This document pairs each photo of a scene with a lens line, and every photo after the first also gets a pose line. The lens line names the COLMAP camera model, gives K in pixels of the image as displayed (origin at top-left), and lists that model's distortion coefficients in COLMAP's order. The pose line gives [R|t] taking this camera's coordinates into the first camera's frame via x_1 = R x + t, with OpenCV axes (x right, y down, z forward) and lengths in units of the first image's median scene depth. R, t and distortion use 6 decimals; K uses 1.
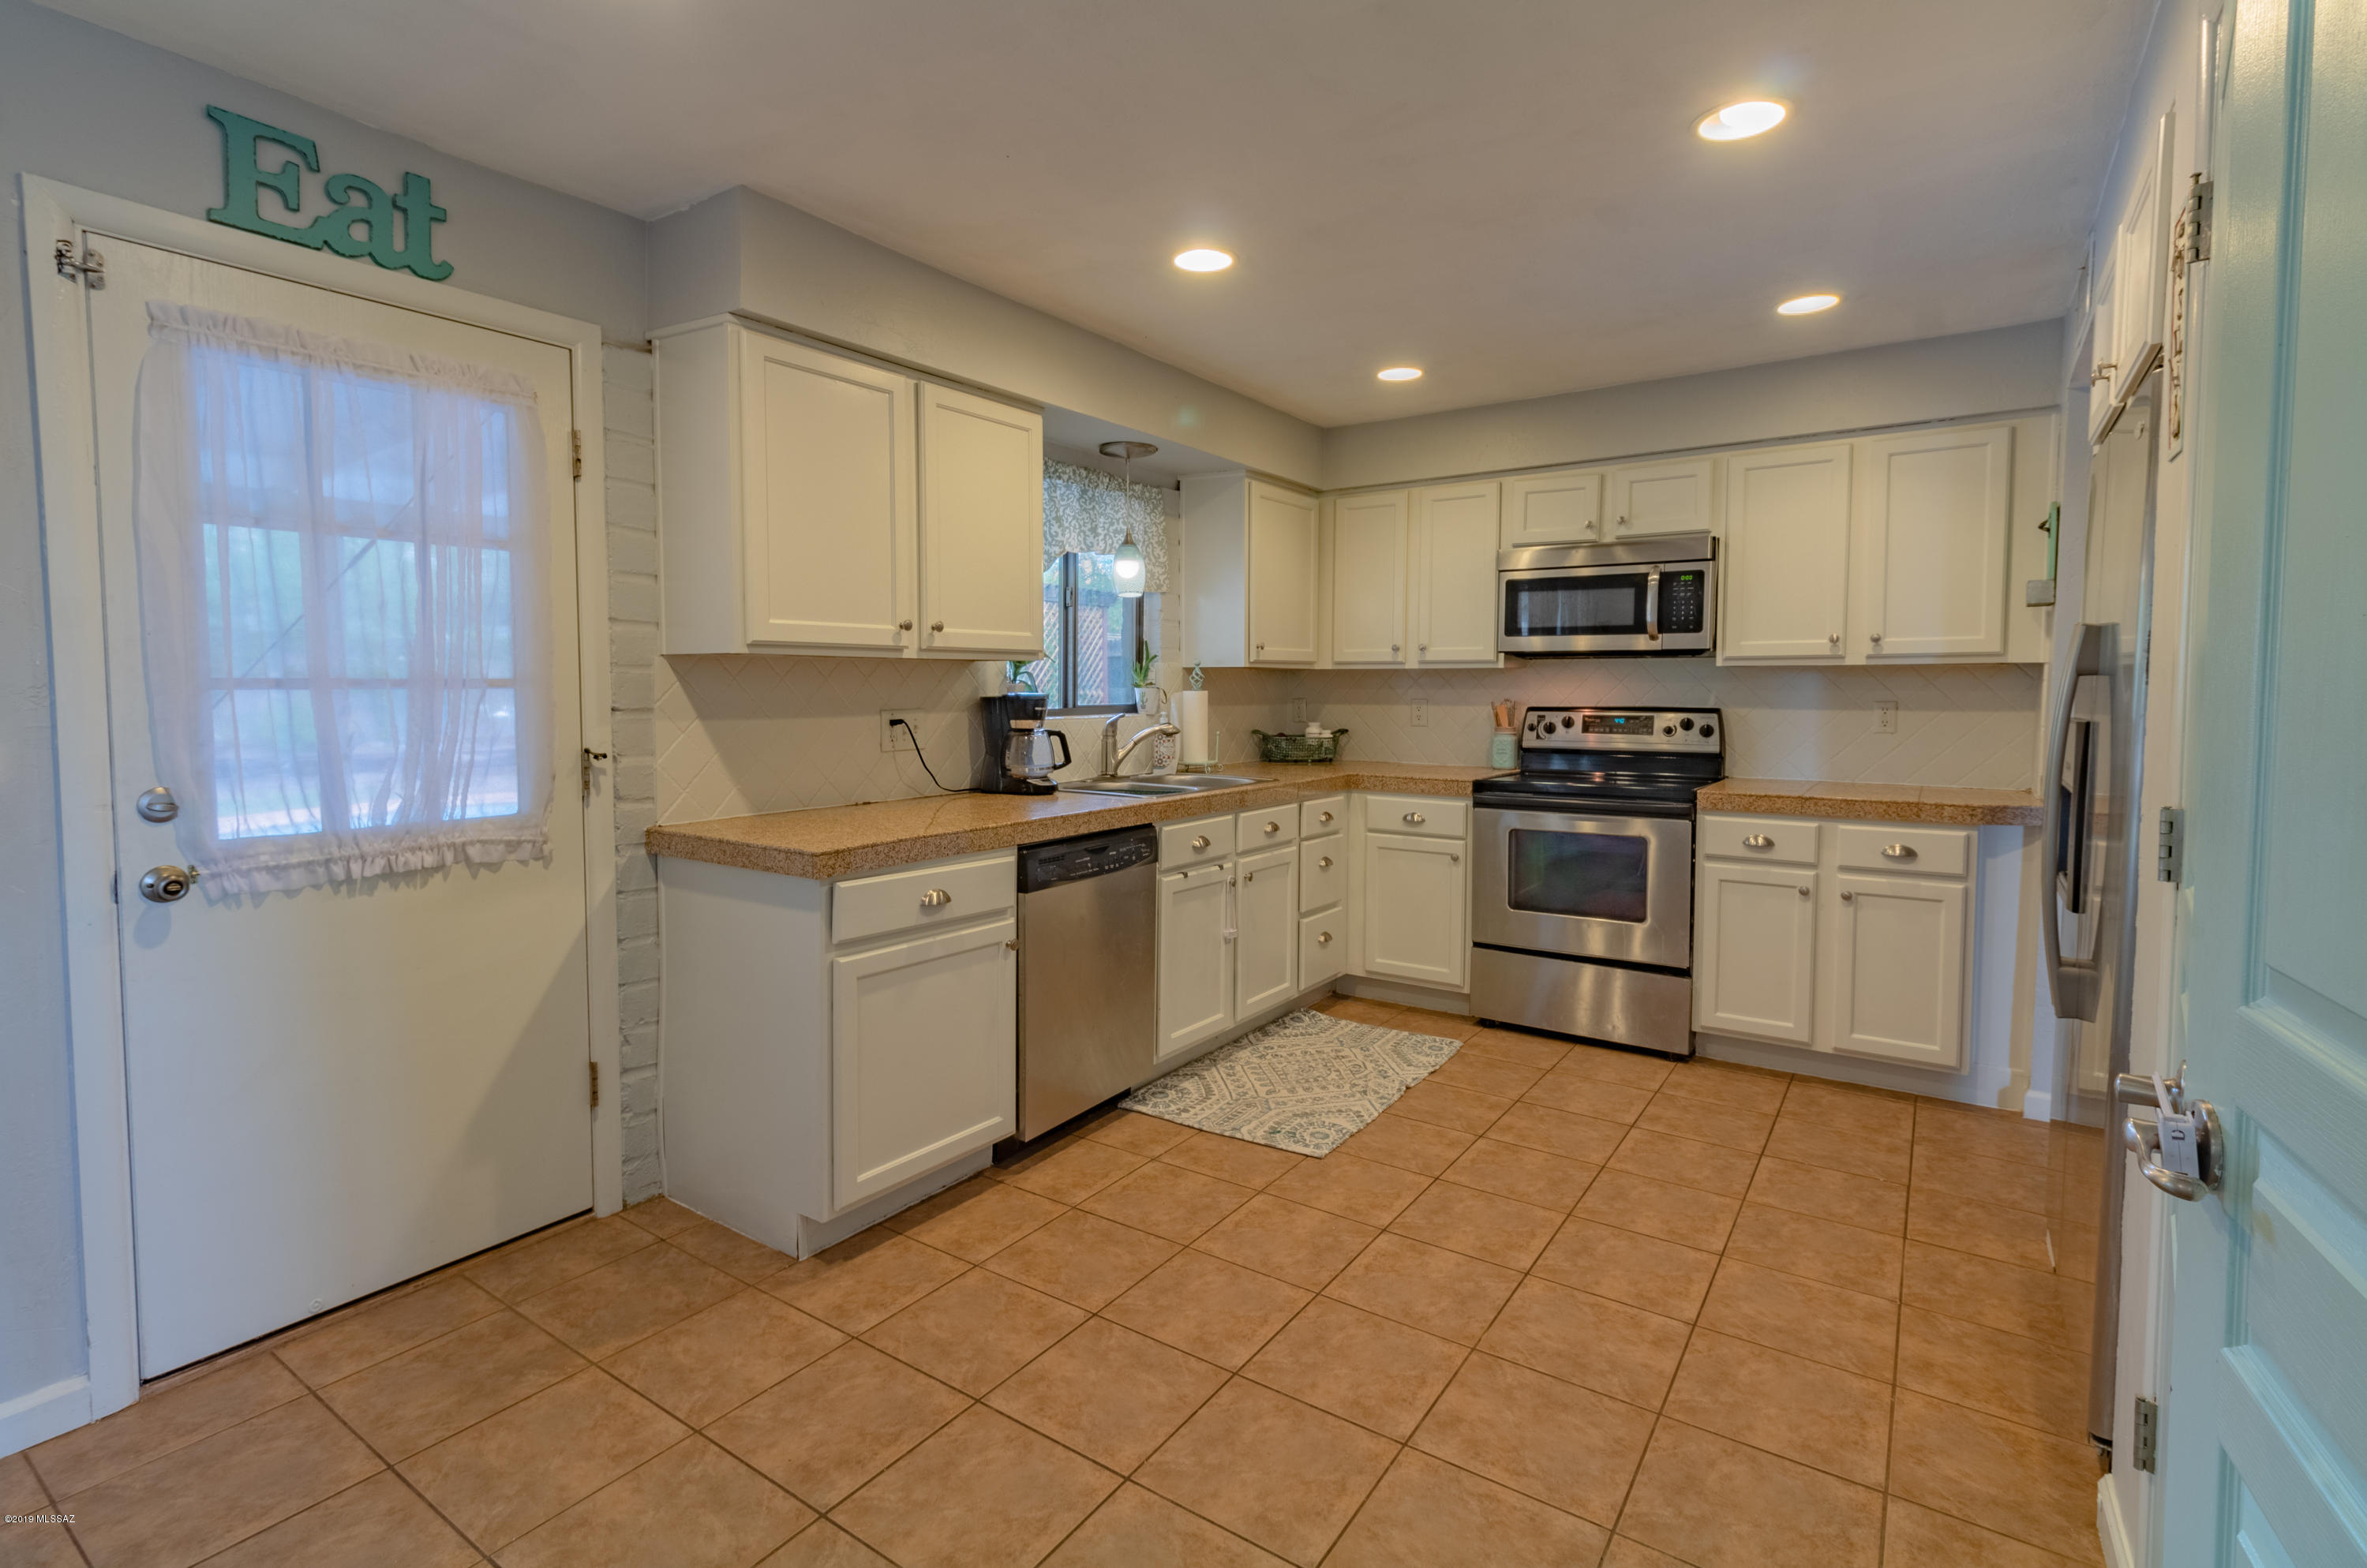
lens RADIAL K [[1104.9, 0, 1145.2], [0, 1104.9, 744.5], [0, 0, 1]] dist [-0.001067, -0.000360]
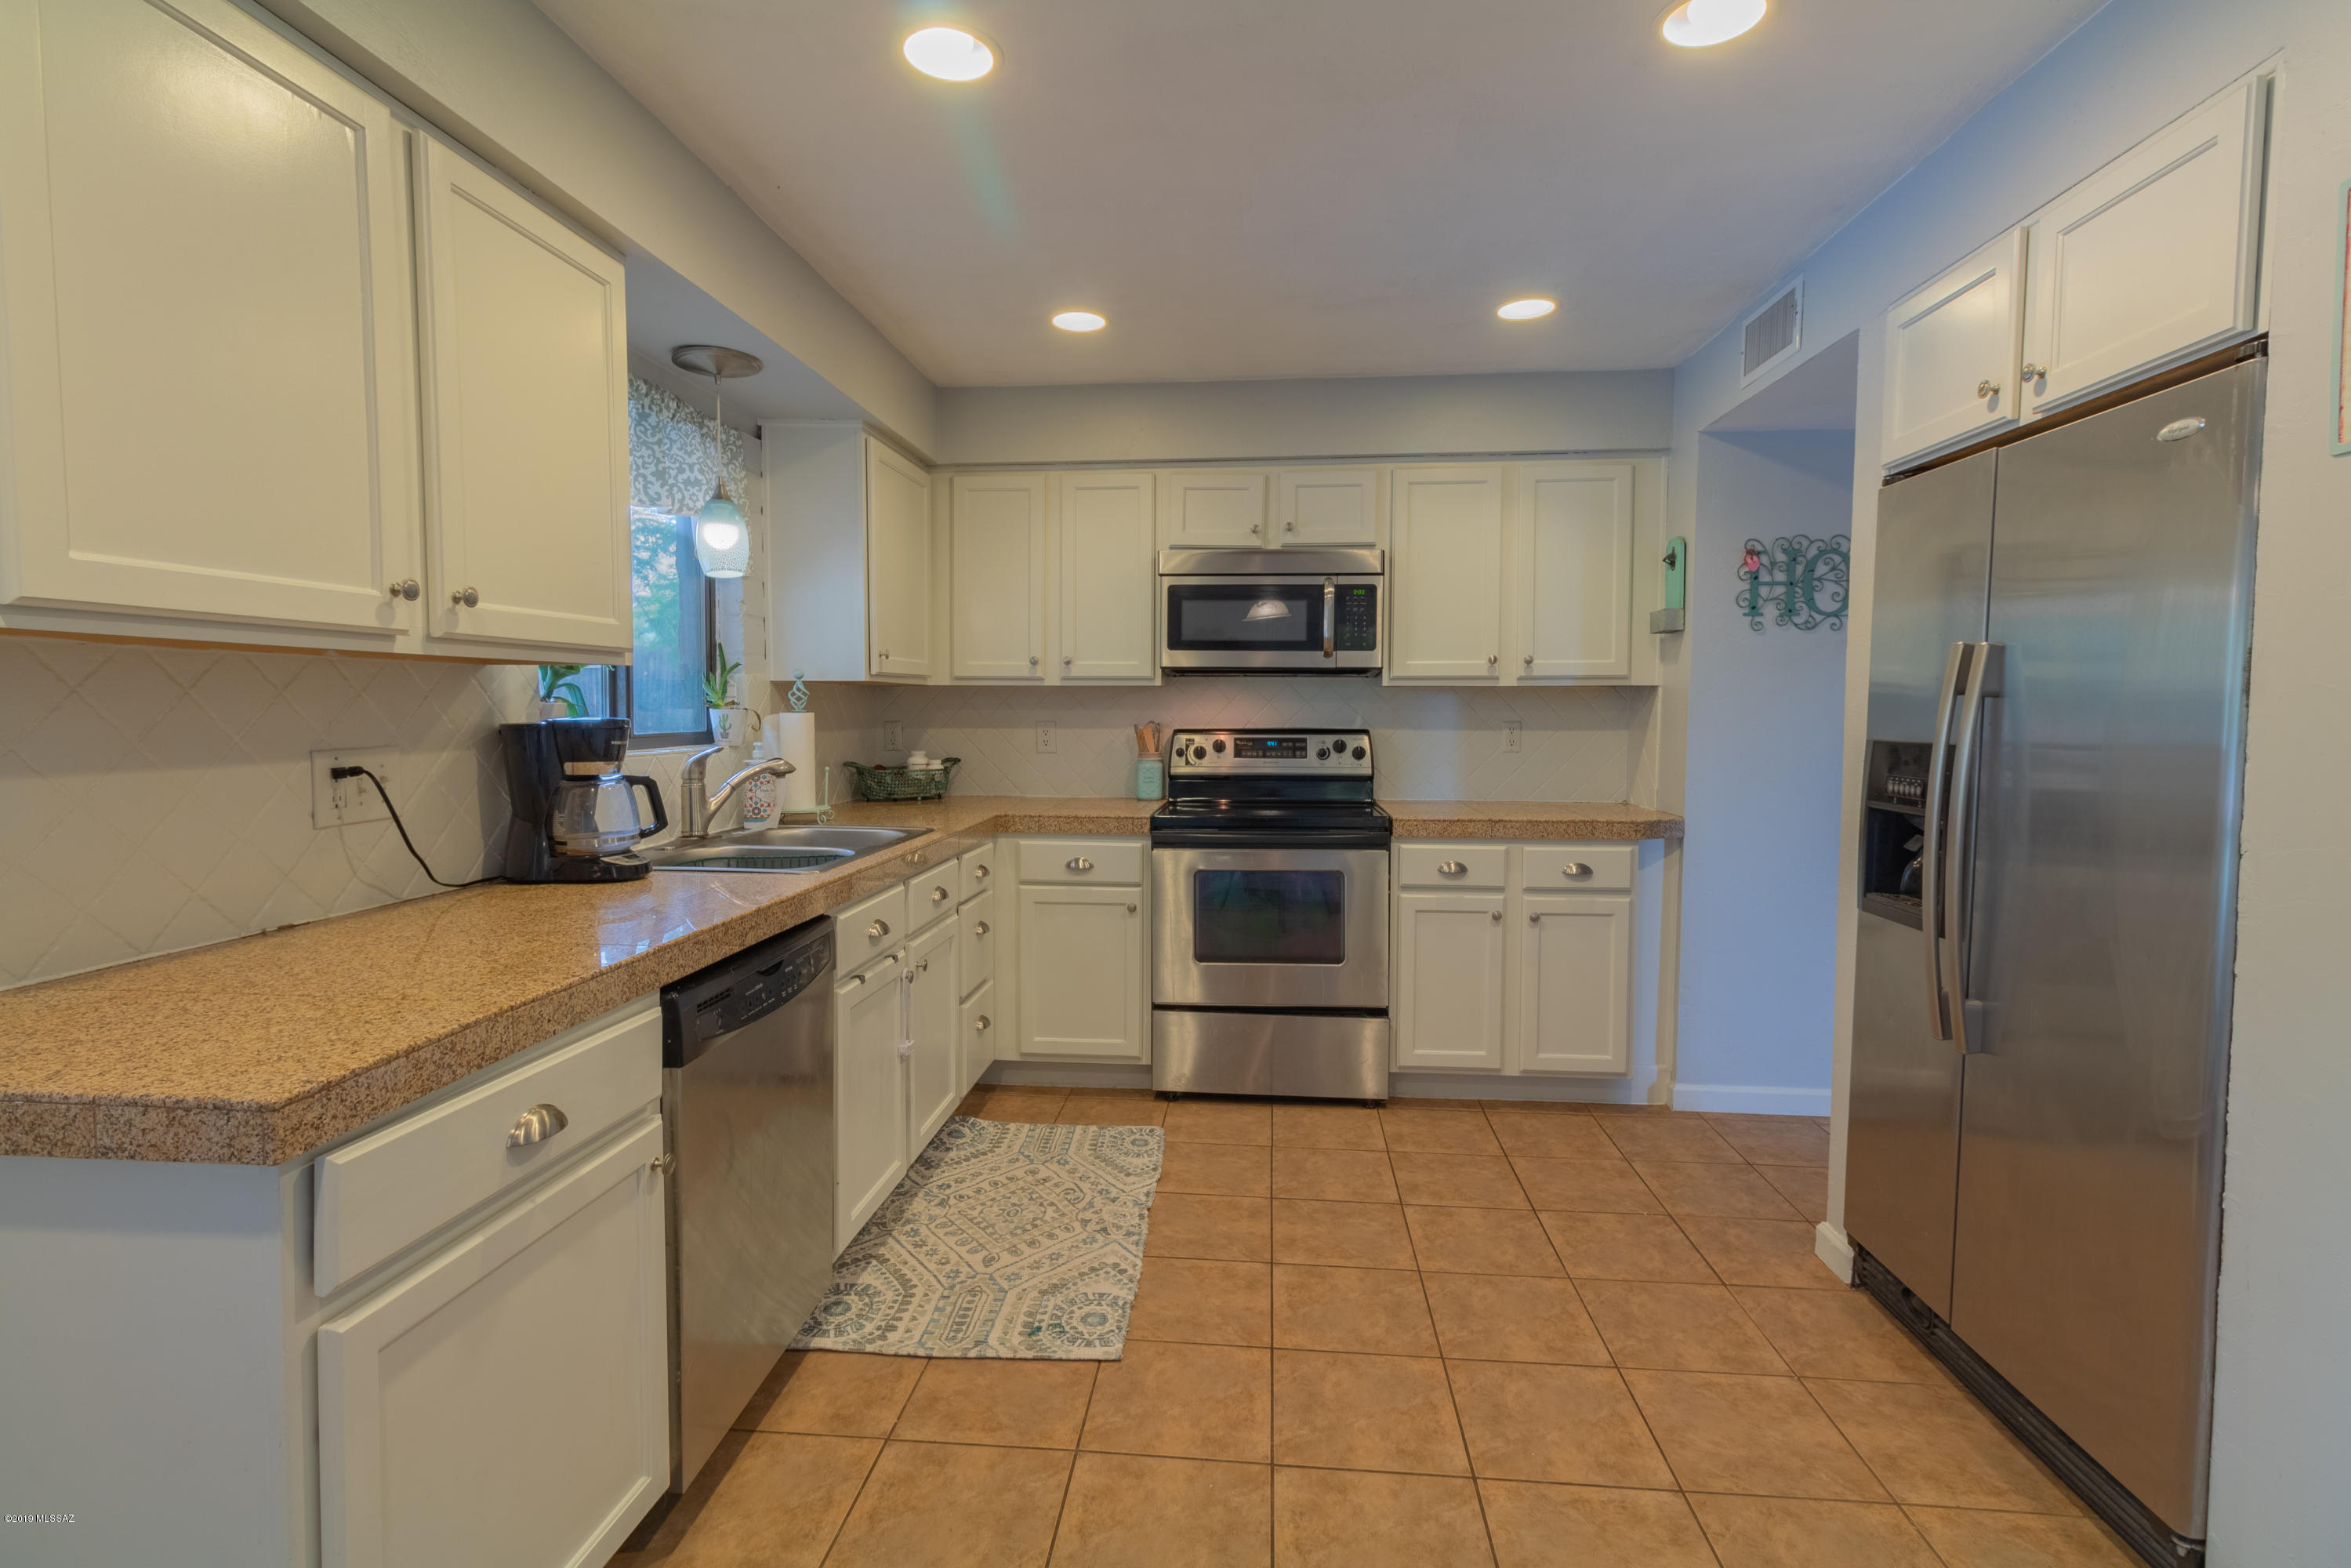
lens RADIAL K [[1090.0, 0, 1170.4], [0, 1090.0, 762.1], [0, 0, 1]] dist [-0.000349, -0.000962]
pose [[0.860160, -0.025282, 0.509398, -0.136040], [0.025644, 0.999651, 0.006310, -0.016636], [-0.509379, 0.007635, 0.860508, 0.300513]]
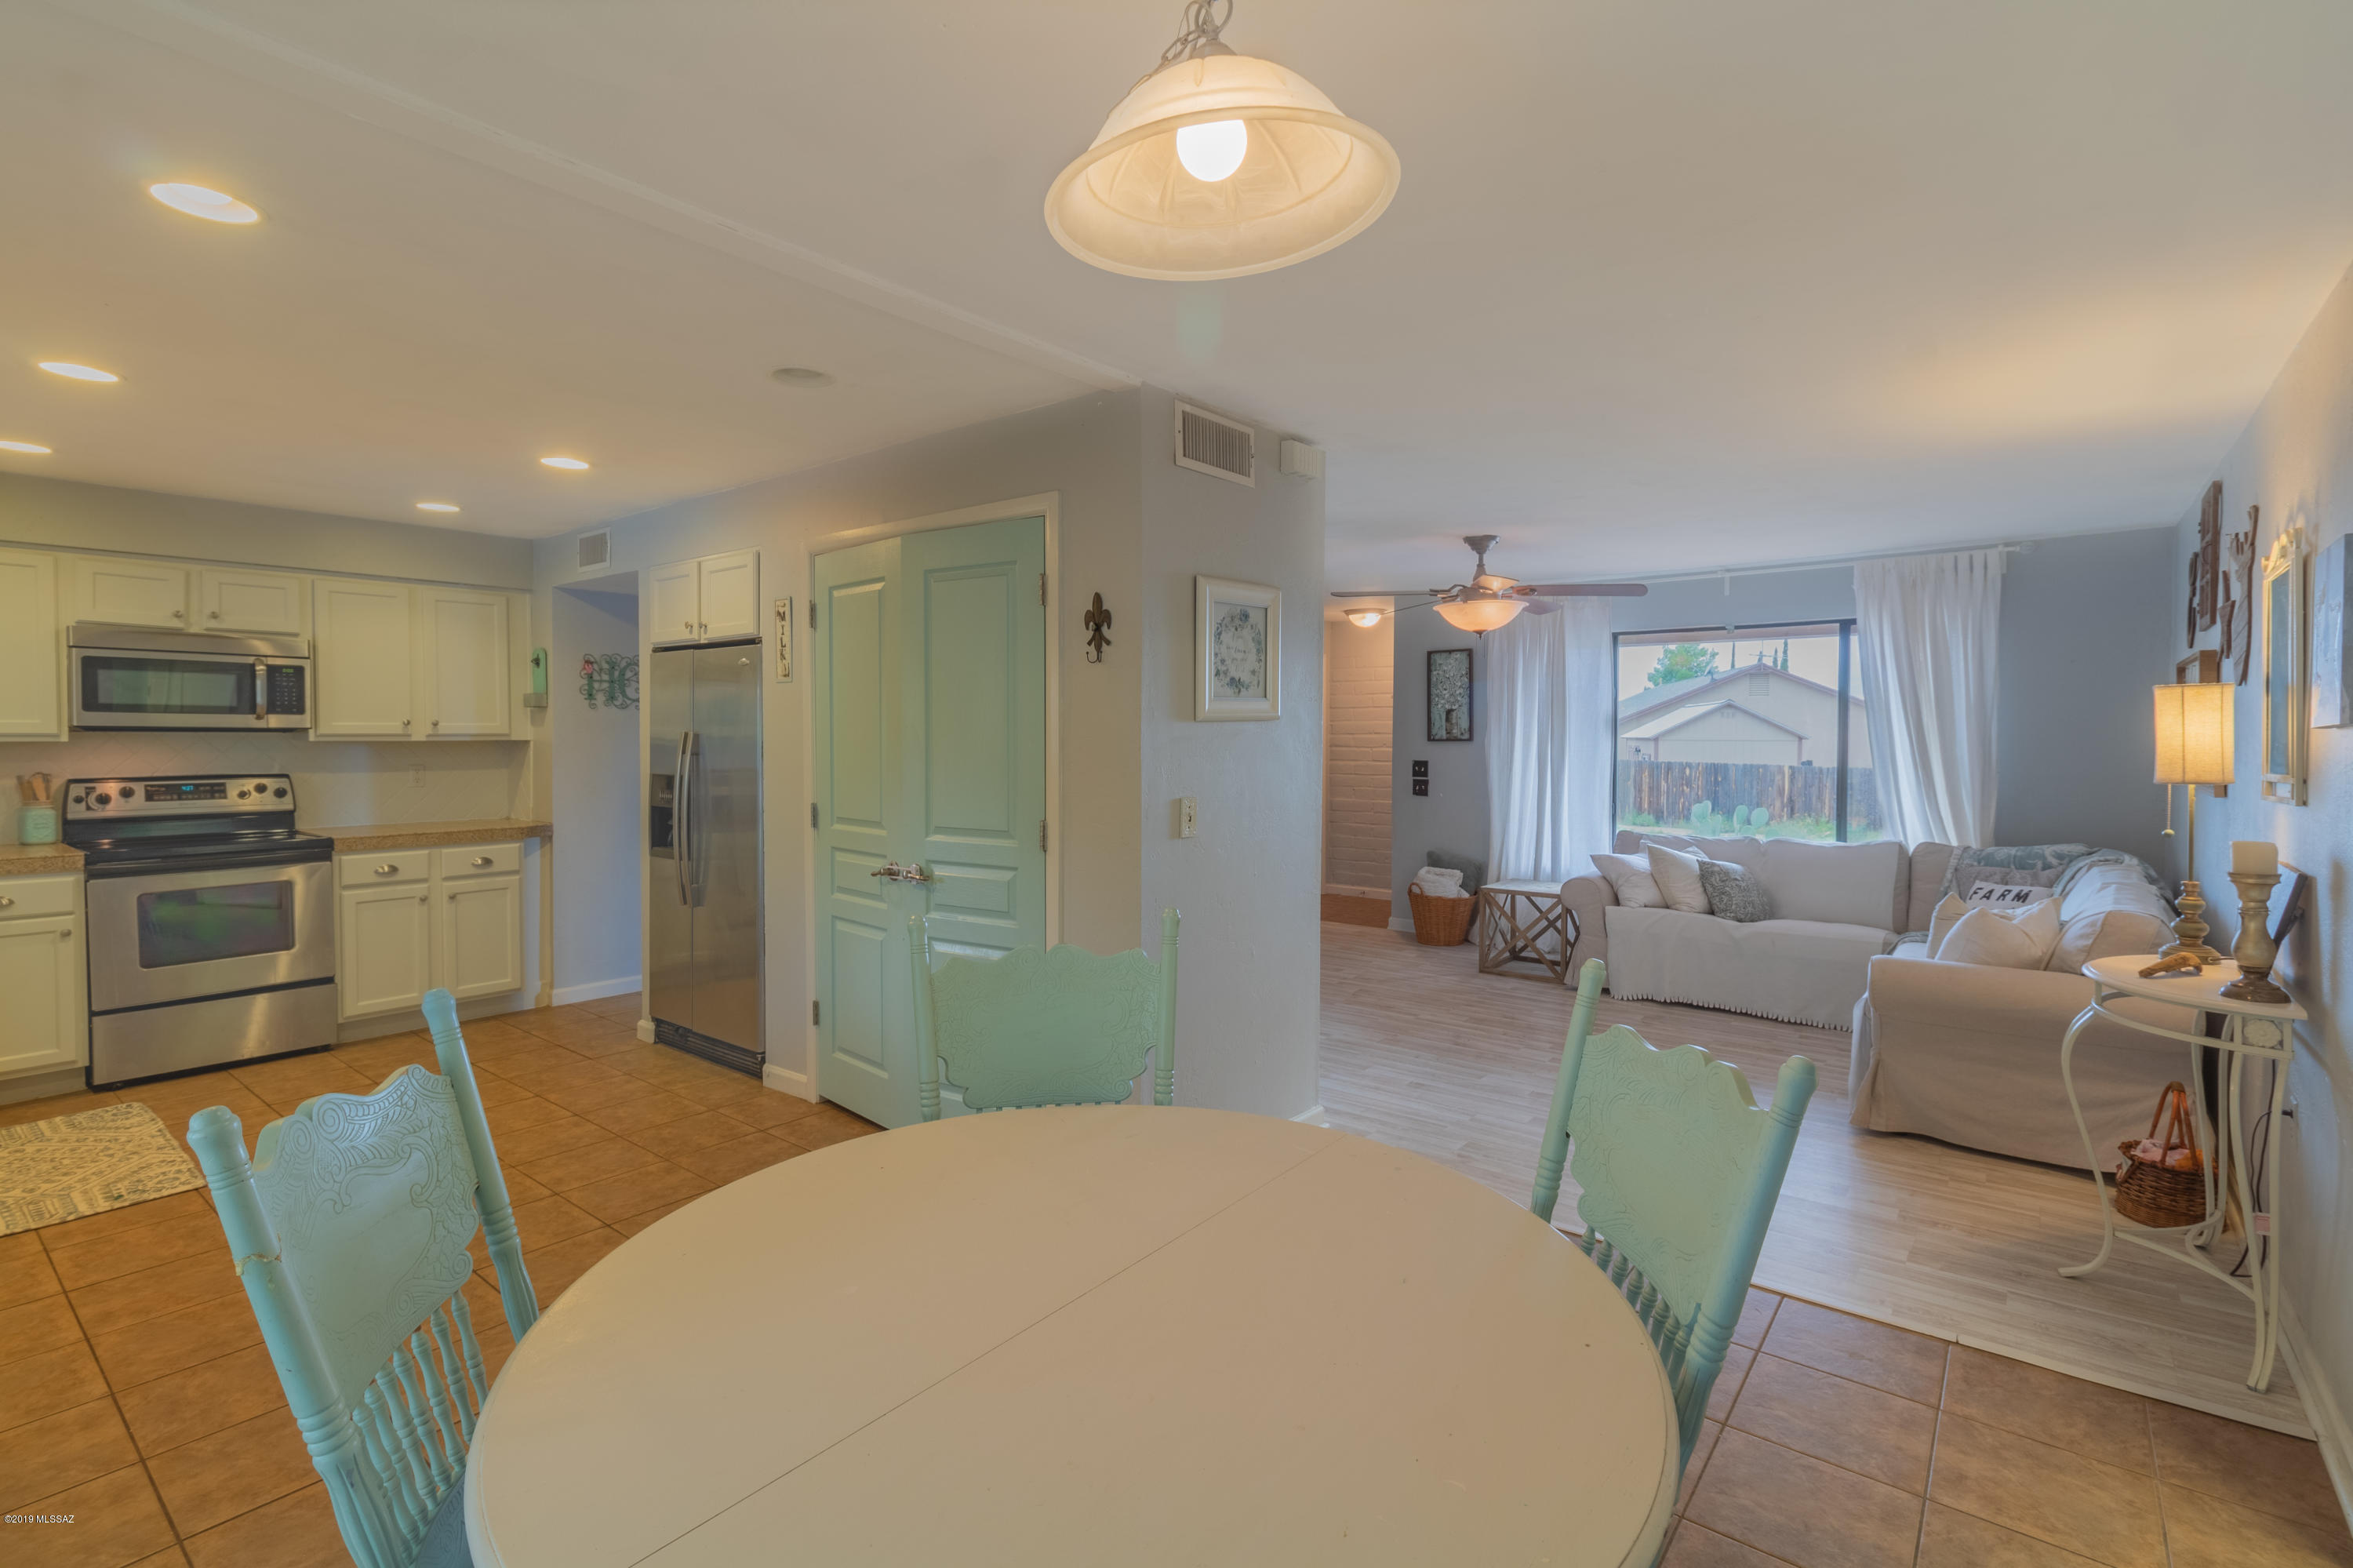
lens RADIAL K [[1081.1, 0, 1182.8], [0, 1081.1, 762.5], [0, 0, 1]] dist [0.005613, -0.000664]
pose [[0.042049, -0.026953, 0.998752, -0.742789], [0.050059, 0.998437, 0.024837, -0.029189], [-0.997861, 0.048952, 0.043333, -0.060632]]
